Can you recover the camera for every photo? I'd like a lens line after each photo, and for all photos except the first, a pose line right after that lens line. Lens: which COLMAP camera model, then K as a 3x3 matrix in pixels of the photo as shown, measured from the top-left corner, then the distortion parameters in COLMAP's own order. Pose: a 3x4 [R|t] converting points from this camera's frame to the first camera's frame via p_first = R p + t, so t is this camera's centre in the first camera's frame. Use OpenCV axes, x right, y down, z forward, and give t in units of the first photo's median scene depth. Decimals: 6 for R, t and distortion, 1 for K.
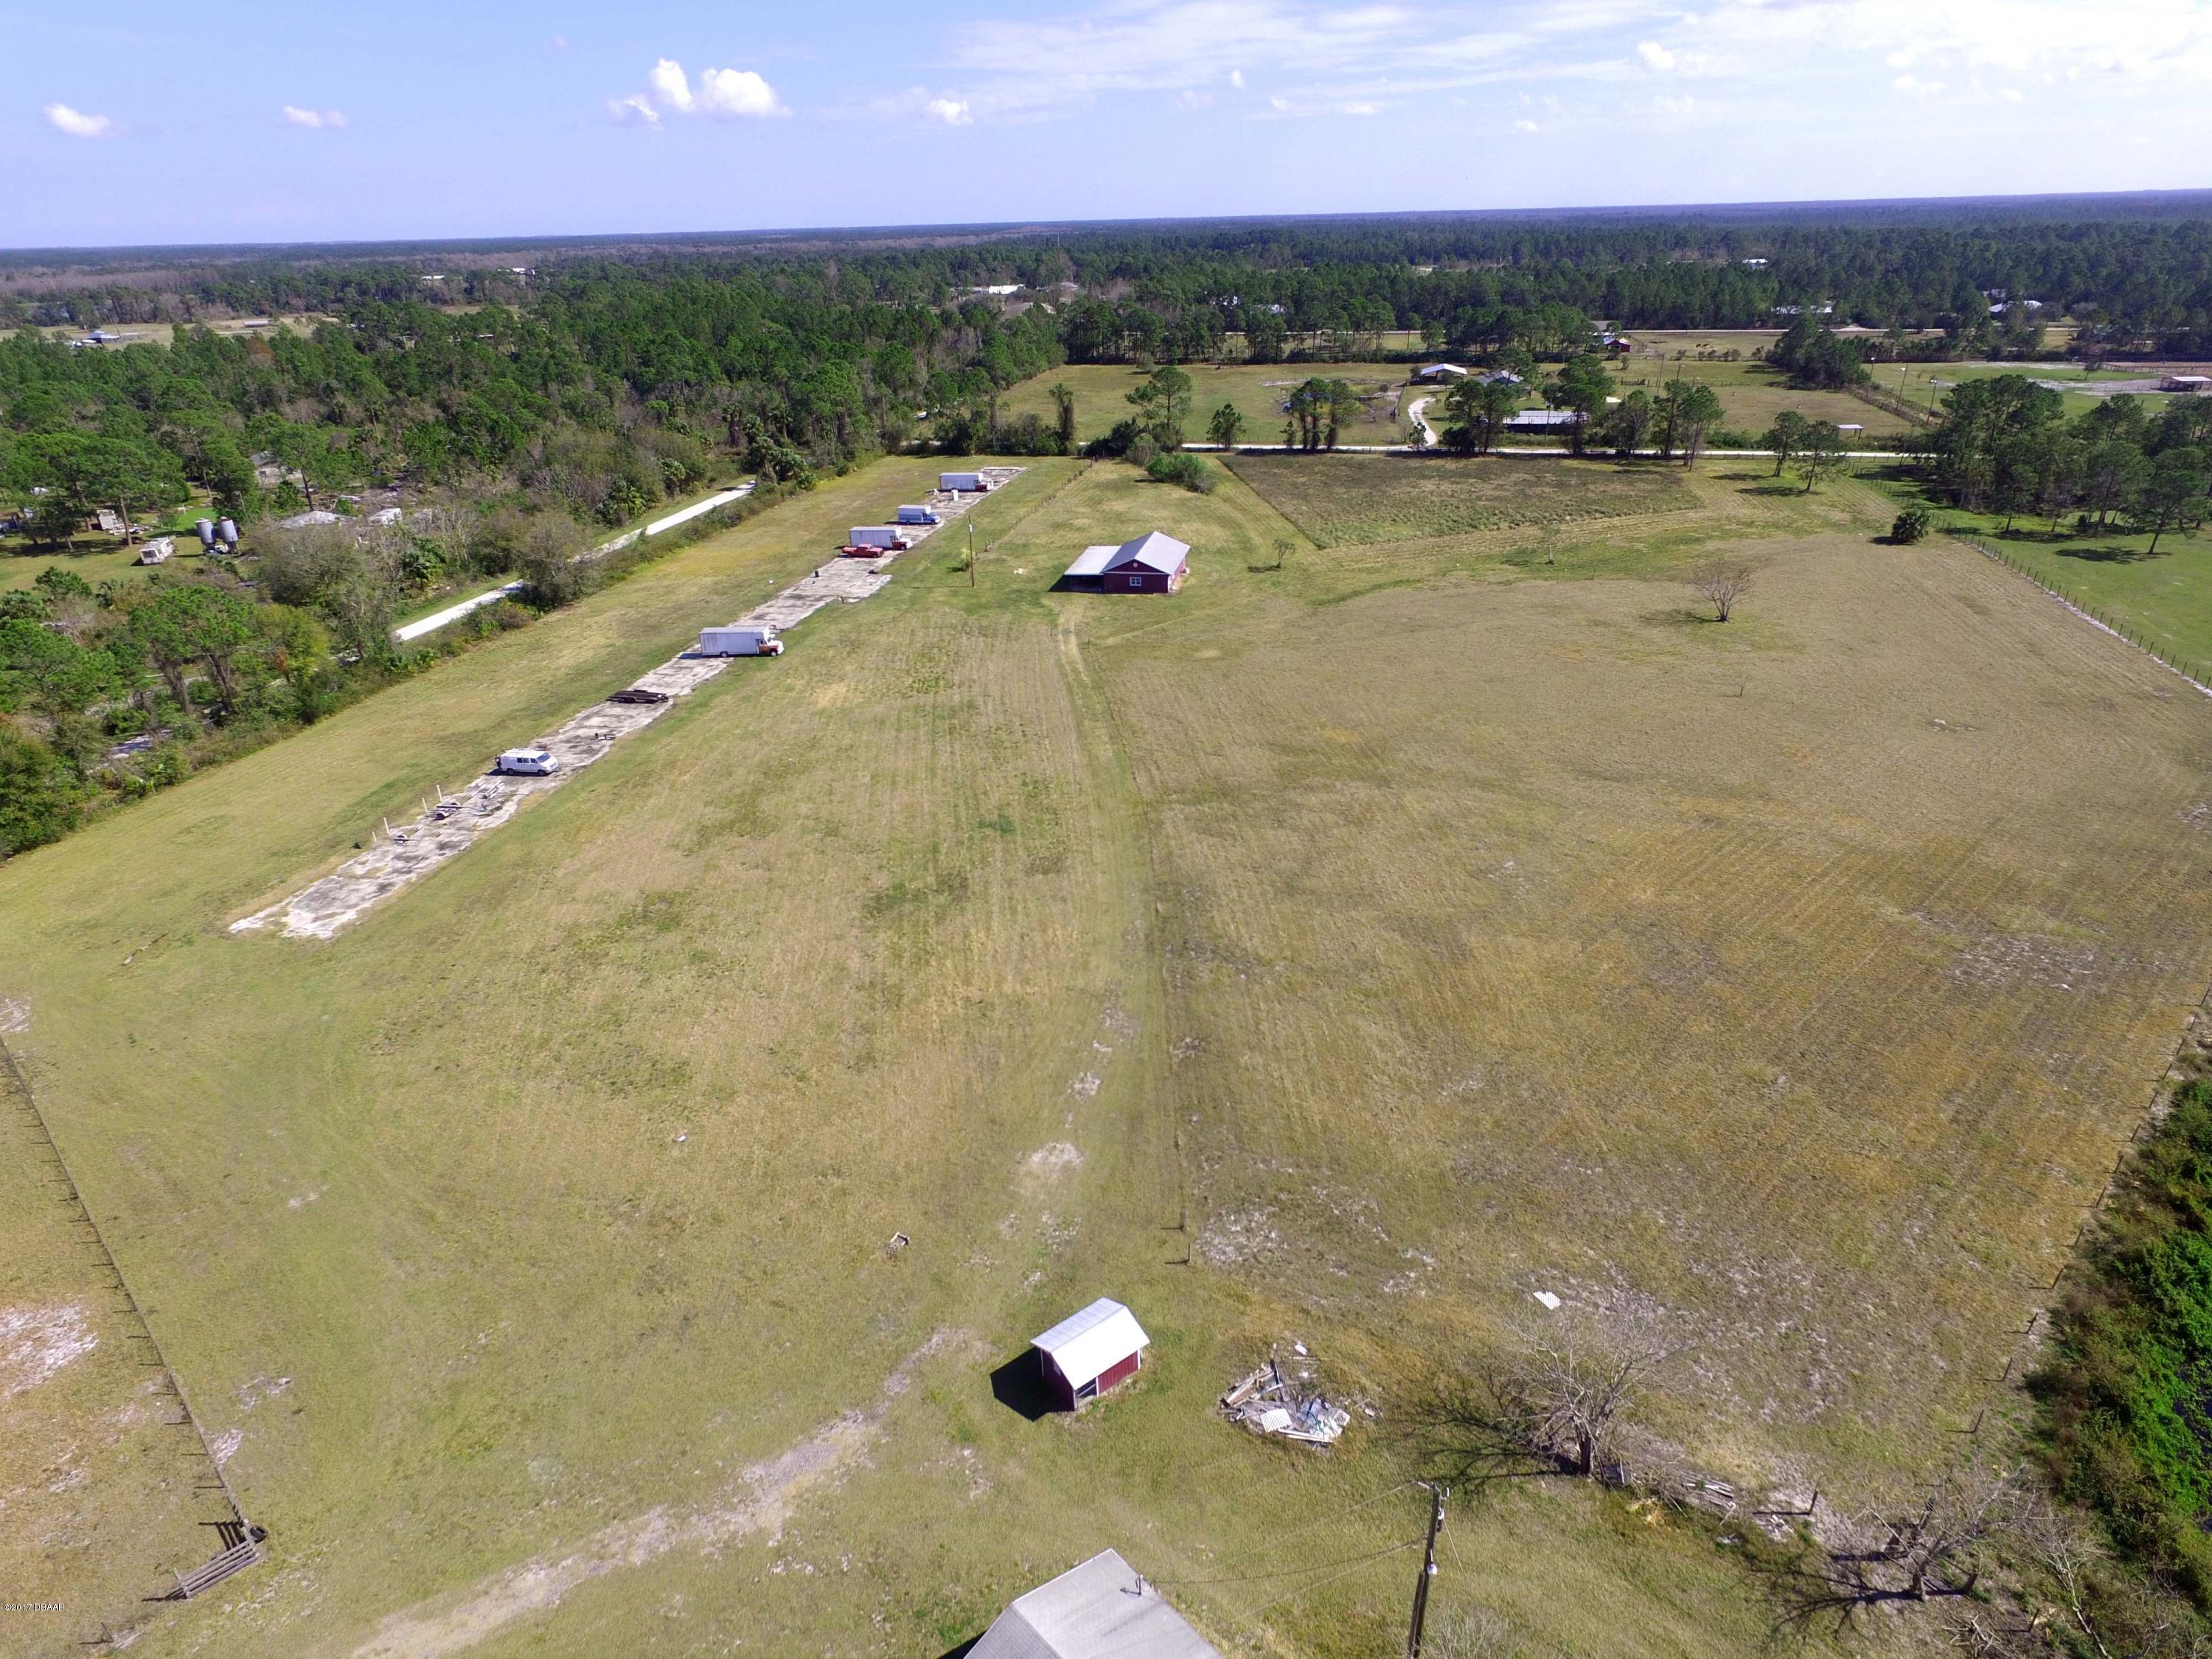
lens RADIAL K [[1293.2, 0, 1106.0], [0, 1293.2, 829.5], [0, 0, 1]] dist [-0.007267, 0.010508]
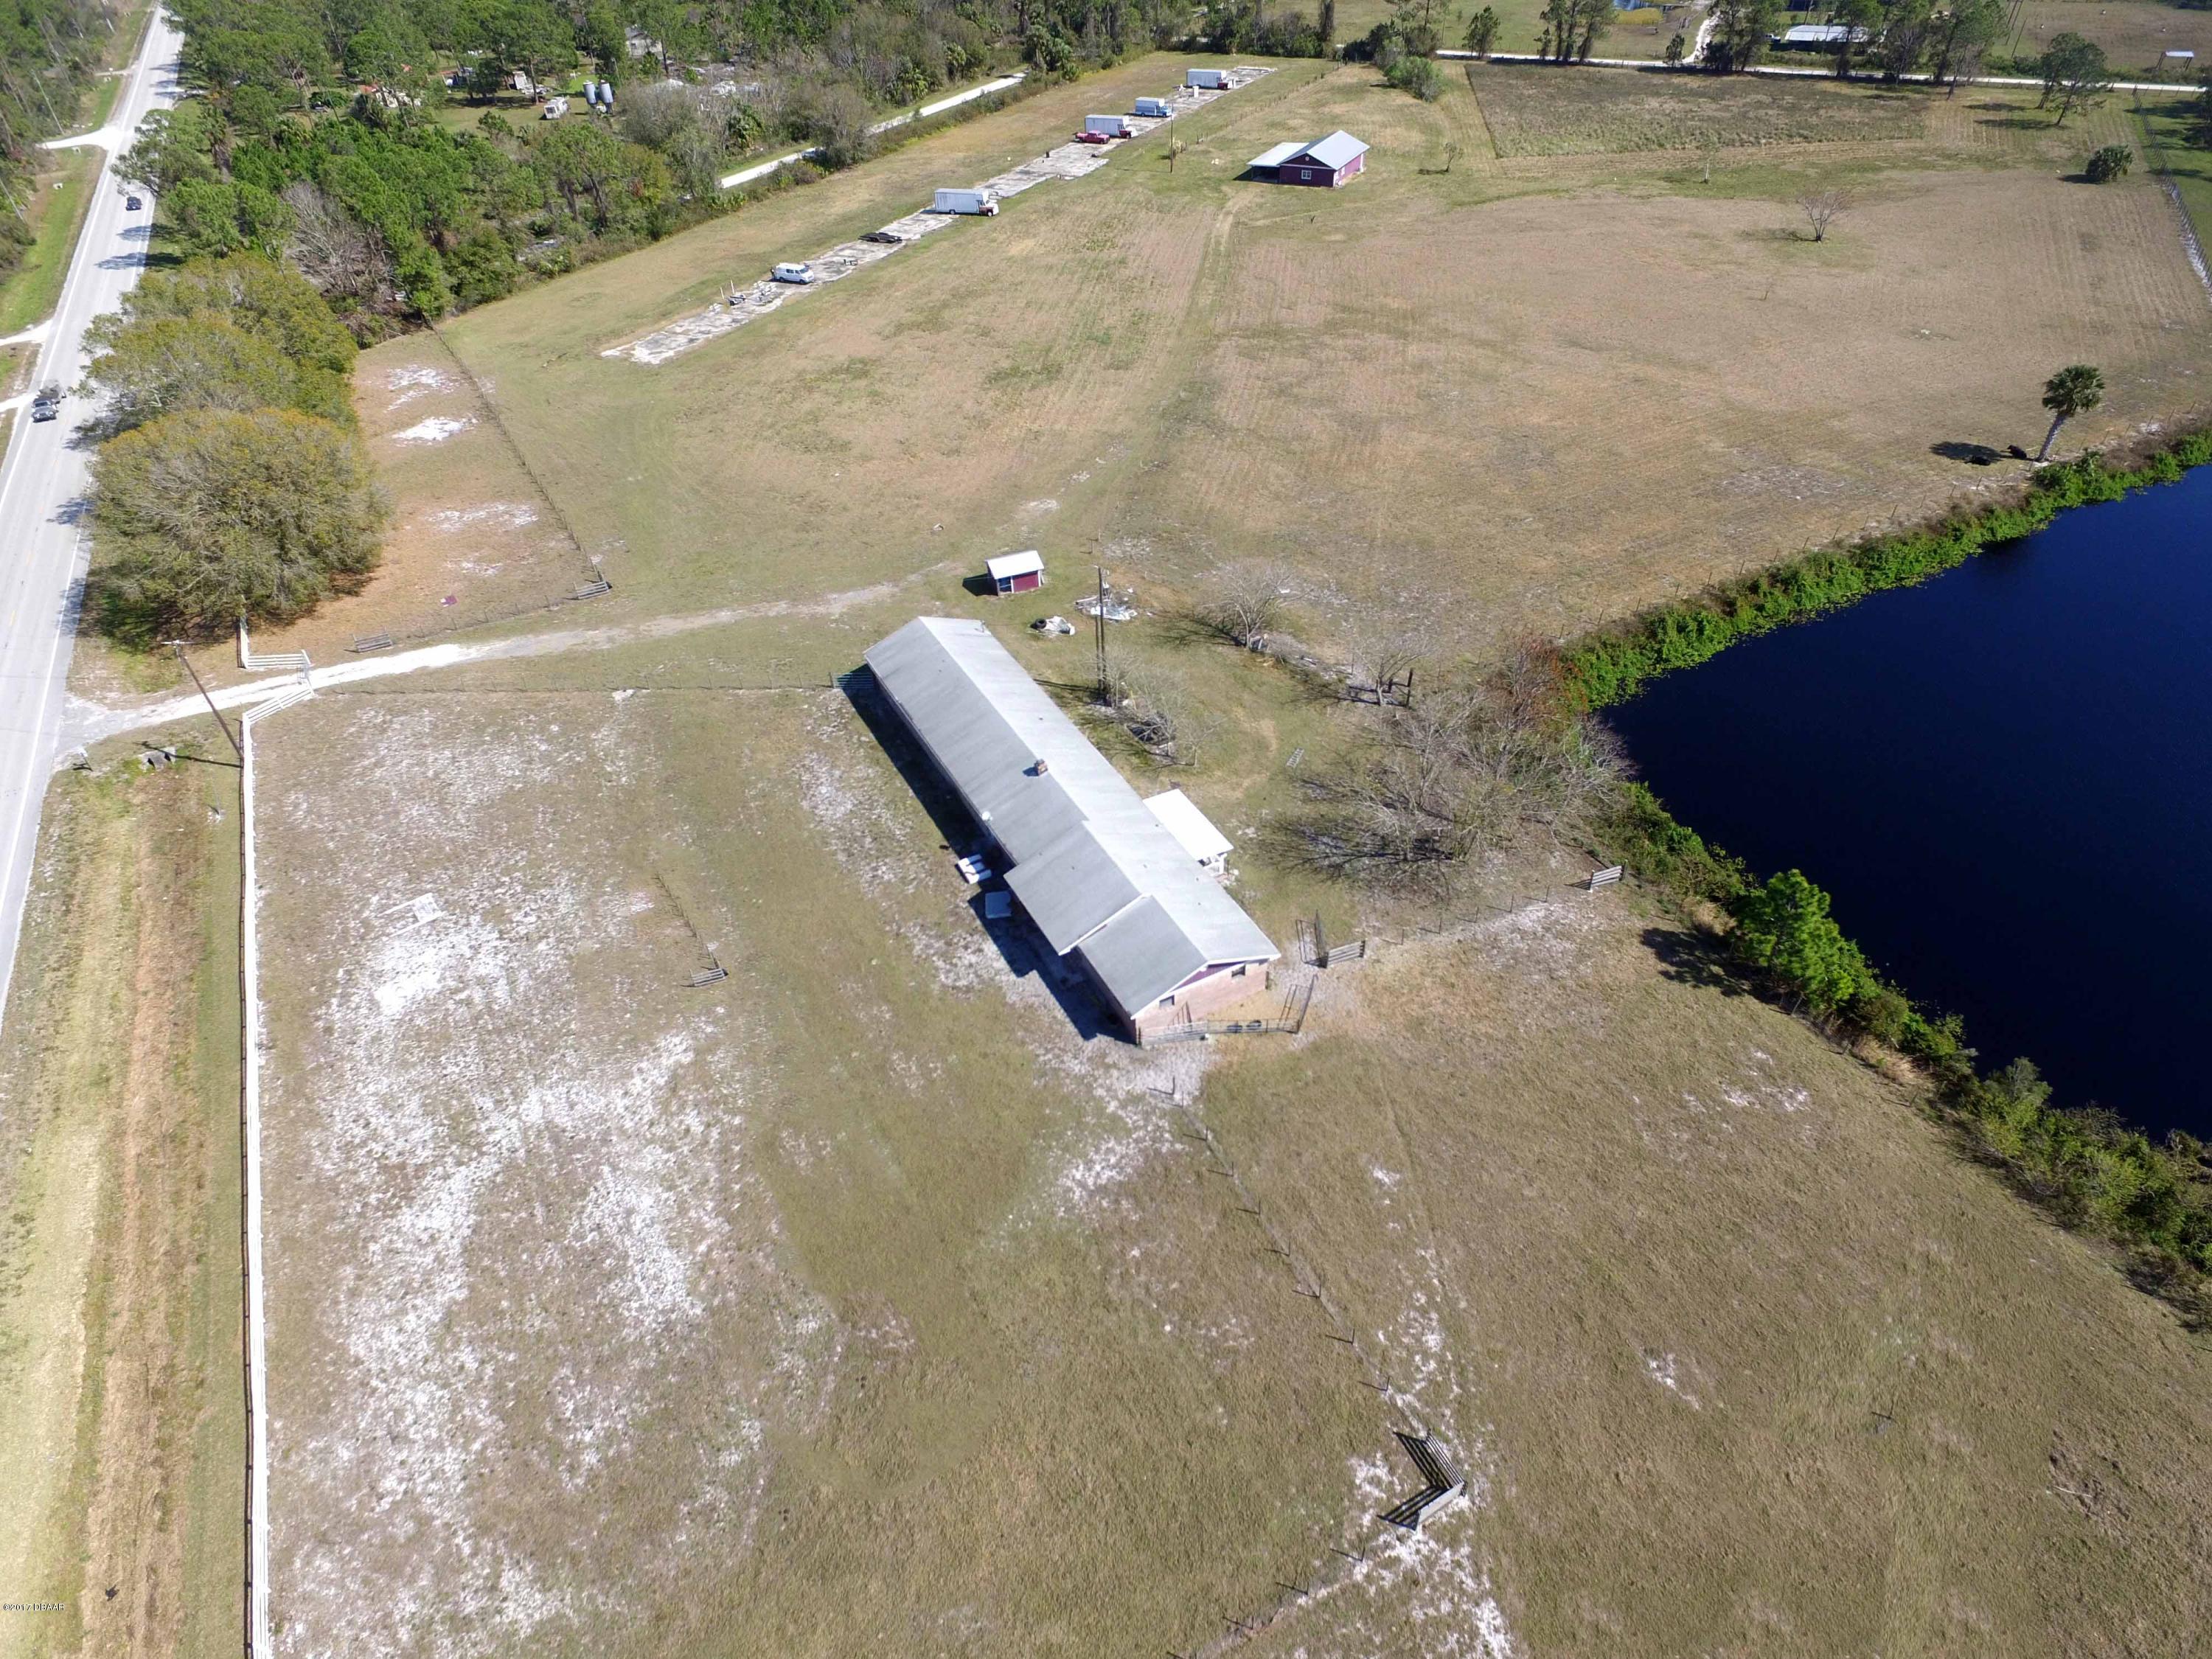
lens RADIAL K [[1293.2, 0, 1106.0], [0, 1293.2, 829.5], [0, 0, 1]] dist [-0.007267, 0.010508]
pose [[0.965026, 0.164096, -0.204442, 0.169406], [-0.108428, 0.959871, 0.258633, 0.082892], [0.238679, -0.227421, 0.944093, -0.240224]]
